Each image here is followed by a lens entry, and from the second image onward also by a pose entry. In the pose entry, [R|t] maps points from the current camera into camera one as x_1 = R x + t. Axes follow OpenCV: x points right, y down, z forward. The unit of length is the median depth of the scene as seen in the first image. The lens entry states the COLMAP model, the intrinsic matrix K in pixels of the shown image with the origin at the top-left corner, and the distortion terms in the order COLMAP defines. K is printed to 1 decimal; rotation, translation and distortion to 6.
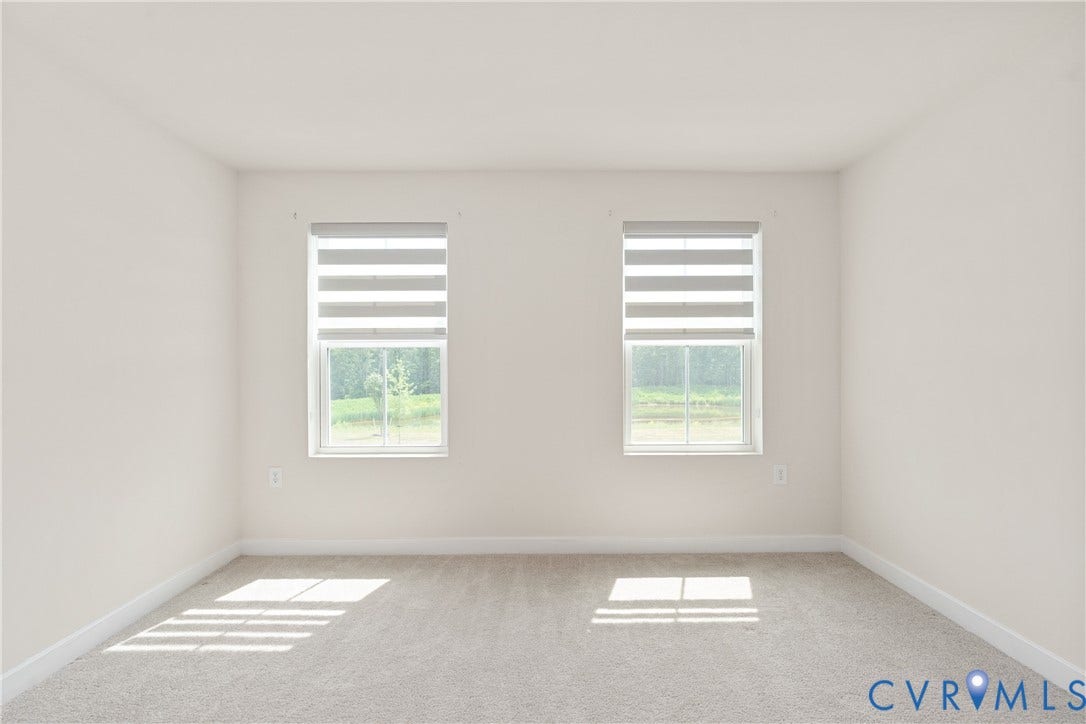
lens RADIAL K [[602.1, 0, 543.0], [0, 602.1, 362.0], [0, 0, 1]] dist [0.001874, 0.000669]
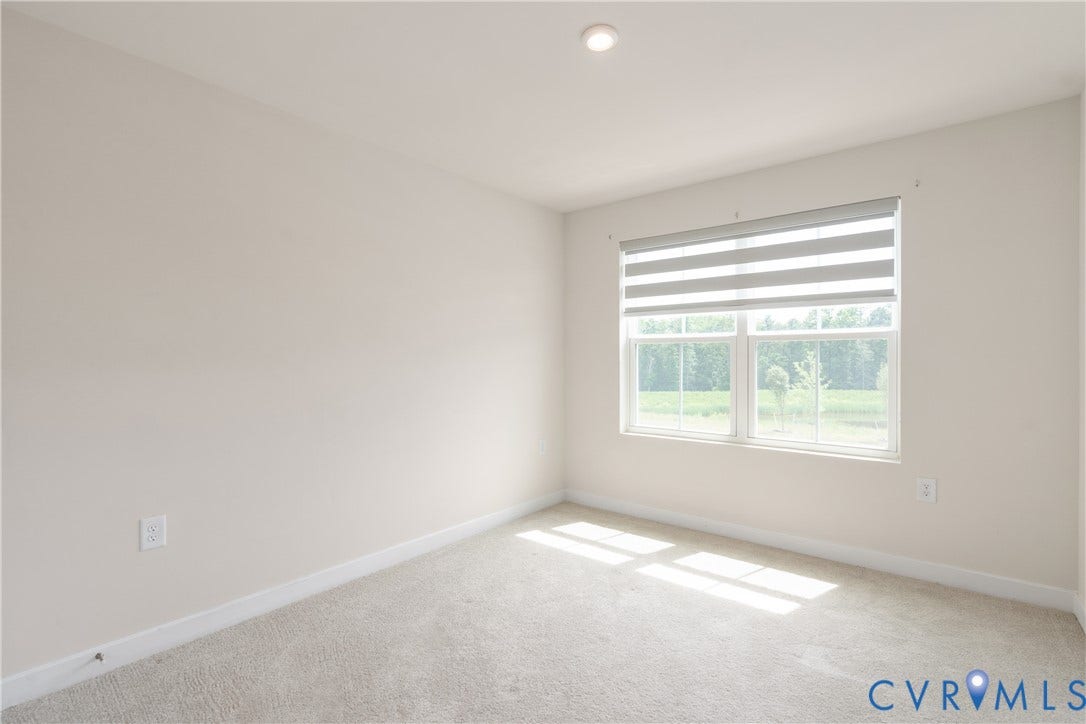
lens RADIAL K [[602.1, 0, 543.0], [0, 602.1, 362.0], [0, 0, 1]] dist [0.001874, 0.000669]
pose [[0.716316, 0.008125, -0.697729, 0.395169], [0.000188, 0.999930, 0.011838, -0.002432], [0.697776, -0.008611, 0.716264, 0.009142]]
